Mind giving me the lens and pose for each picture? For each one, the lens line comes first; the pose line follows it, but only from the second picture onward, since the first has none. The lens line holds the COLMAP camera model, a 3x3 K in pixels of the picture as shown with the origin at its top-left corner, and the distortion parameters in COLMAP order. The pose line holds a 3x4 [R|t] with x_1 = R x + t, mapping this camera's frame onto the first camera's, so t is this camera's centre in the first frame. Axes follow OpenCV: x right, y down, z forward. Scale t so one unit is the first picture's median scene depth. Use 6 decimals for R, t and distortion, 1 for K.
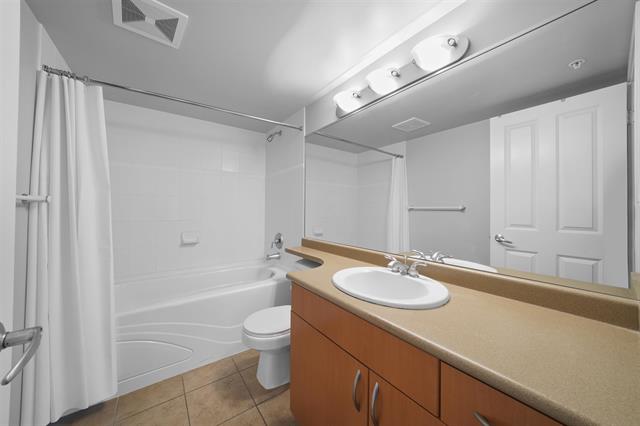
lens RADIAL K [[220.0, 0, 320.8], [0, 220.0, 209.0], [0, 0, 1]] dist [-0.011340, 0.000016]
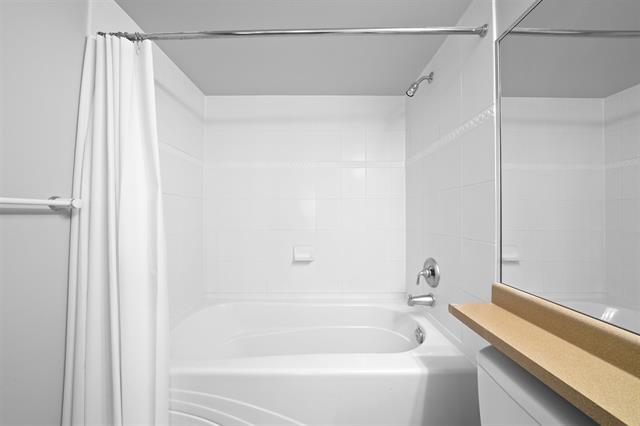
lens RADIAL K [[220.0, 0, 323.1], [0, 220.0, 209.9], [0, 0, 1]] dist [-0.011340, 0.000016]
pose [[0.806652, -0.017149, -0.590778, -0.086947], [0.004872, 0.999738, -0.022369, -0.002117], [0.591007, 0.015166, 0.806524, 0.415441]]
